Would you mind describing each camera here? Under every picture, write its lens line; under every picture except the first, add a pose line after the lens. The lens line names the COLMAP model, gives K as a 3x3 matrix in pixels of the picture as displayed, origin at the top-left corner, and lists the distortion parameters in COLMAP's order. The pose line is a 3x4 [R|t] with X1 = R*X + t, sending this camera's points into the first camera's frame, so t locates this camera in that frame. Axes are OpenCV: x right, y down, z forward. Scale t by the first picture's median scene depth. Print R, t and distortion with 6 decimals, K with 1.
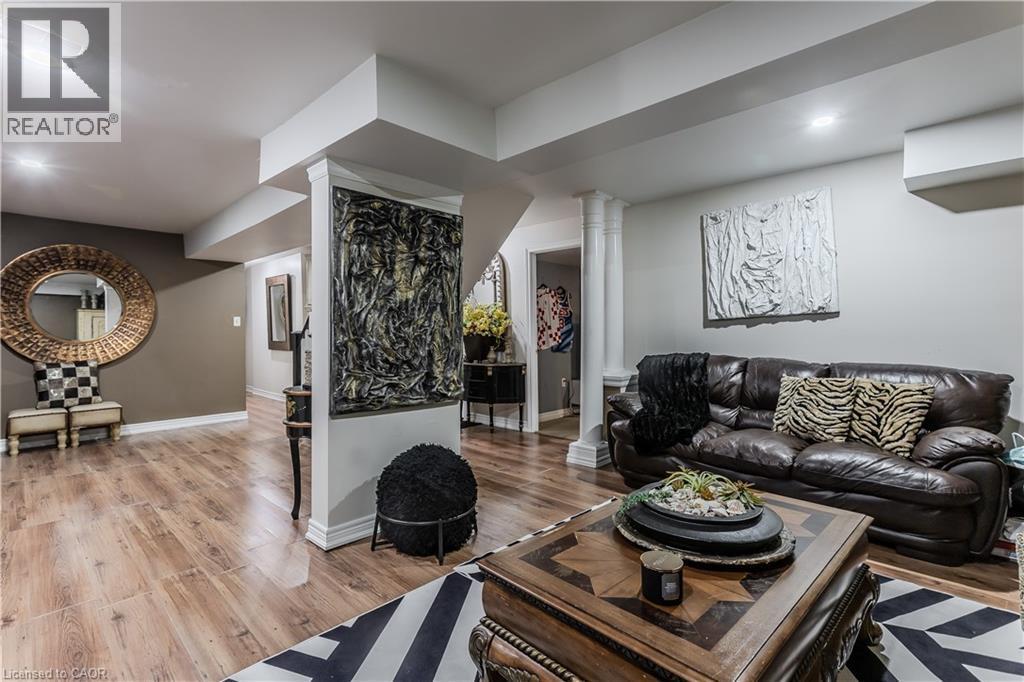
lens RADIAL K [[492.2, 0, 505.1], [0, 492.2, 333.6], [0, 0, 1]] dist [-0.007511, 0.002312]
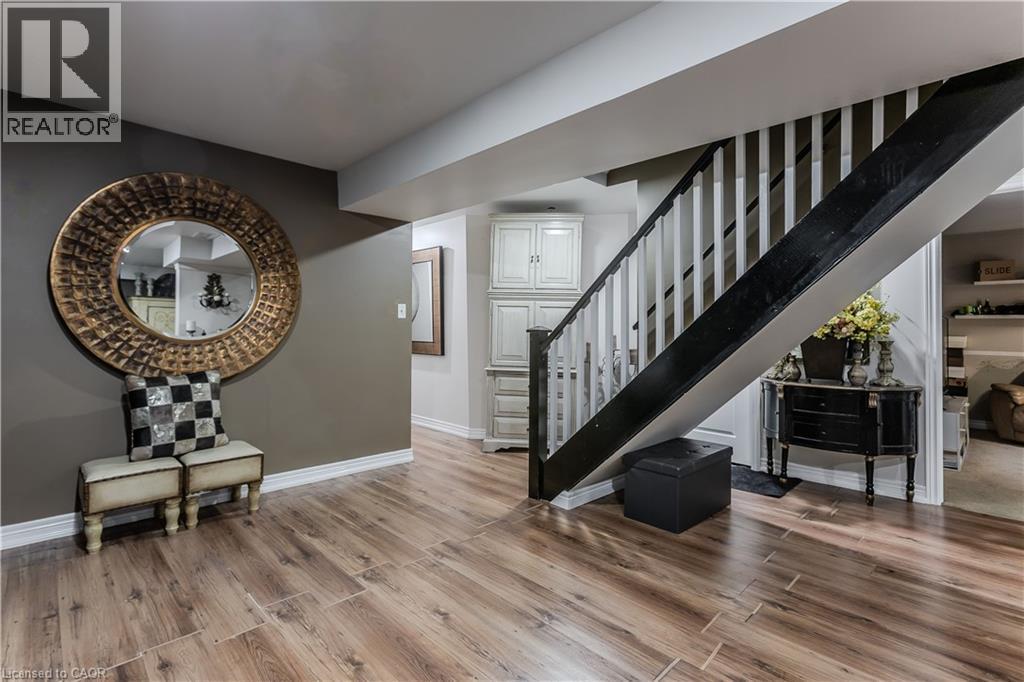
lens RADIAL K [[492.2, 0, 491.5], [0, 492.2, 329.1], [0, 0, 1]] dist [-0.007511, 0.002312]
pose [[0.999130, 0.013429, -0.039480, -0.506855], [-0.013708, 0.999883, -0.006798, 0.002857], [0.039384, 0.007334, 0.999197, 0.441885]]
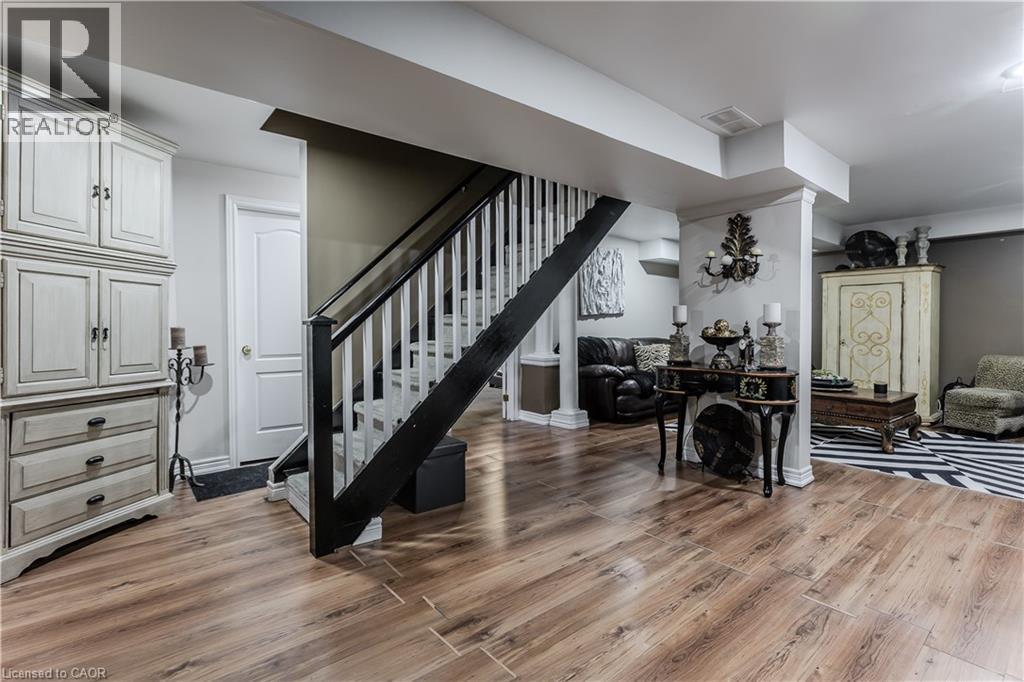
lens RADIAL K [[492.2, 0, 503.5], [0, 492.2, 334.2], [0, 0, 1]] dist [-0.007511, 0.002312]
pose [[0.092400, -0.016079, 0.995592, -0.922586], [0.004042, 0.999867, 0.015773, 0.005328], [-0.995714, 0.002567, 0.092452, 0.888171]]
